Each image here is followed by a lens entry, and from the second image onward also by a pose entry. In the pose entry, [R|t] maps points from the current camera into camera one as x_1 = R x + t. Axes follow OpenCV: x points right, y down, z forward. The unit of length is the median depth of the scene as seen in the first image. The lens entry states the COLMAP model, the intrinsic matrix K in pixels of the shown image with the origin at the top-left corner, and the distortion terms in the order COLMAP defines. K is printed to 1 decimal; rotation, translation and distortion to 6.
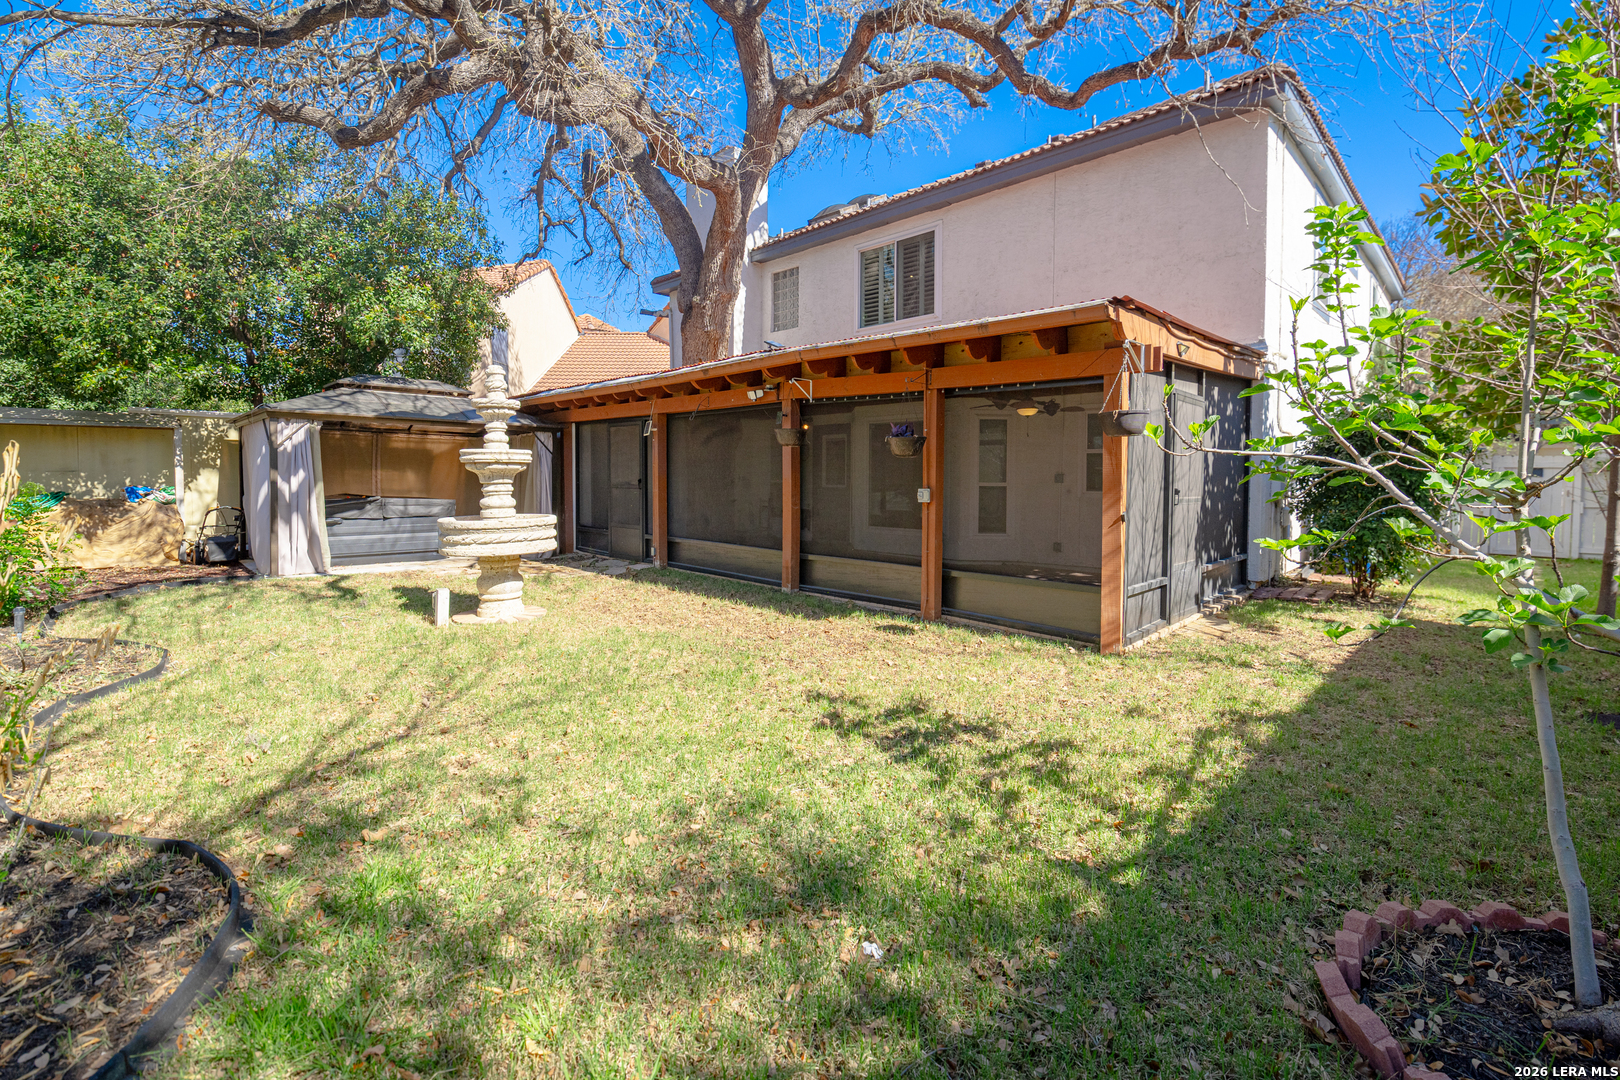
lens RADIAL K [[721.3, 0, 811.5], [0, 721.3, 513.6], [0, 0, 1]] dist [-0.001103, -0.010138]
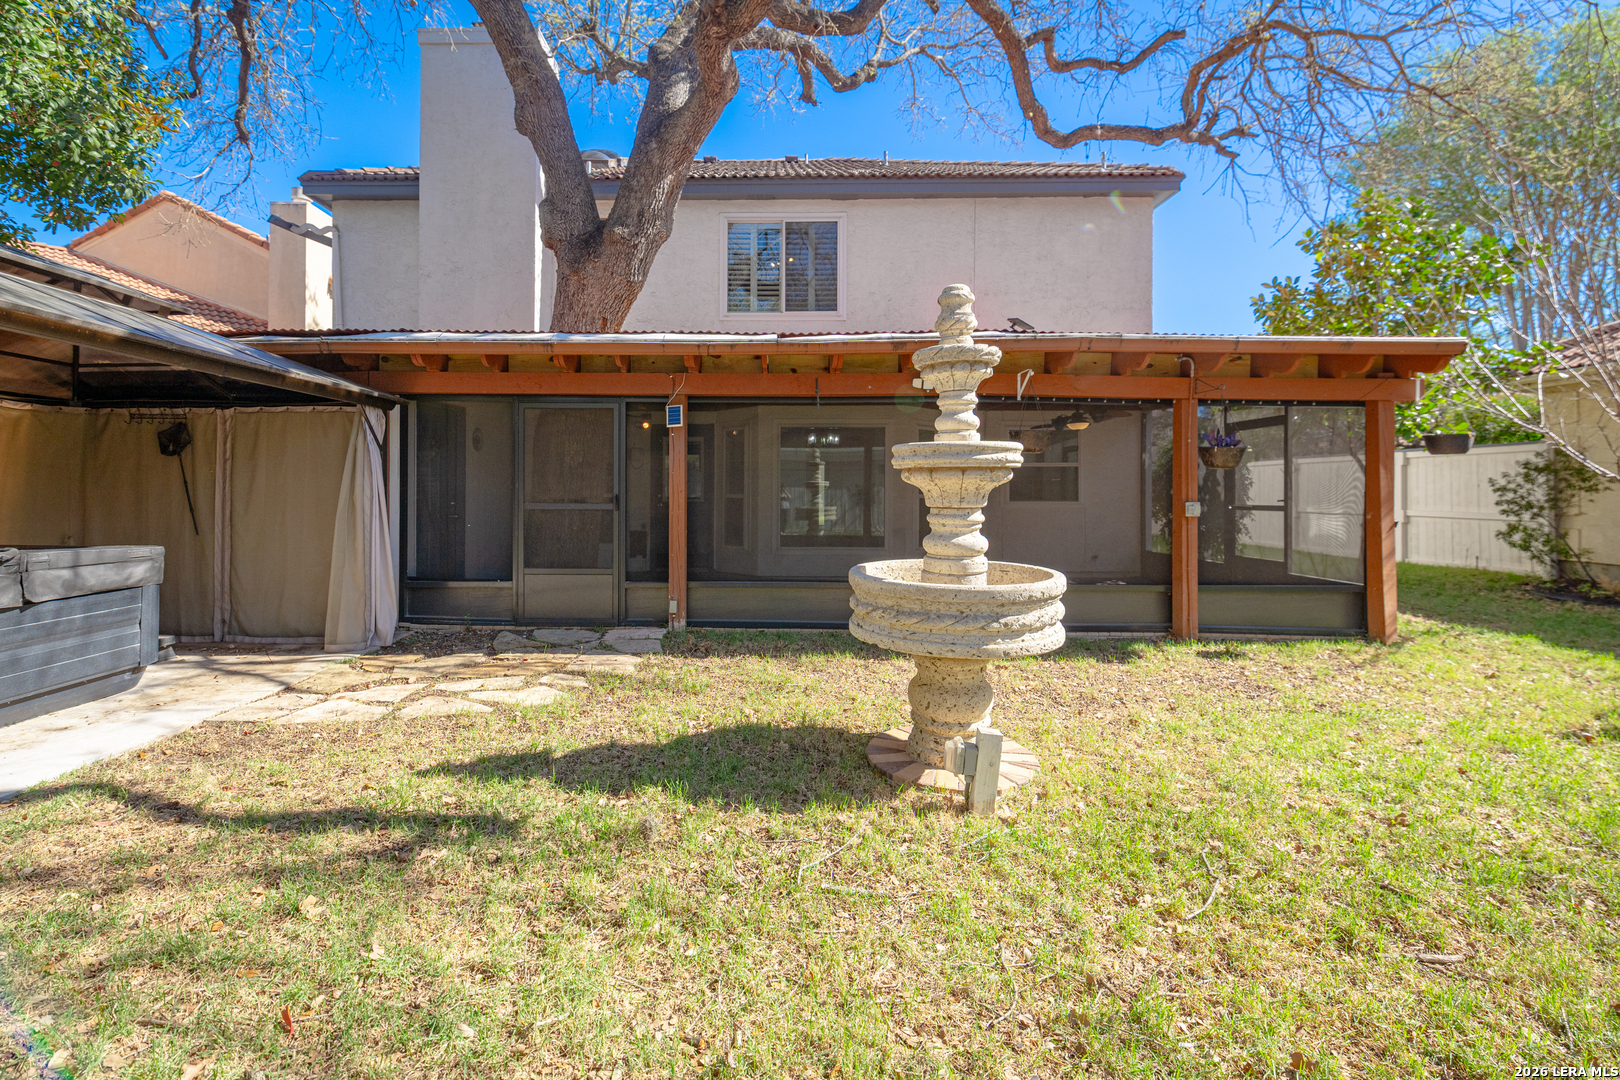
lens RADIAL K [[721.3, 0, 811.5], [0, 721.3, 513.6], [0, 0, 1]] dist [-0.001103, -0.010138]
pose [[0.694153, -0.023799, 0.719434, -0.514695], [0.041055, 0.999135, -0.006560, -0.019573], [-0.718656, 0.034091, 0.694529, 0.399781]]
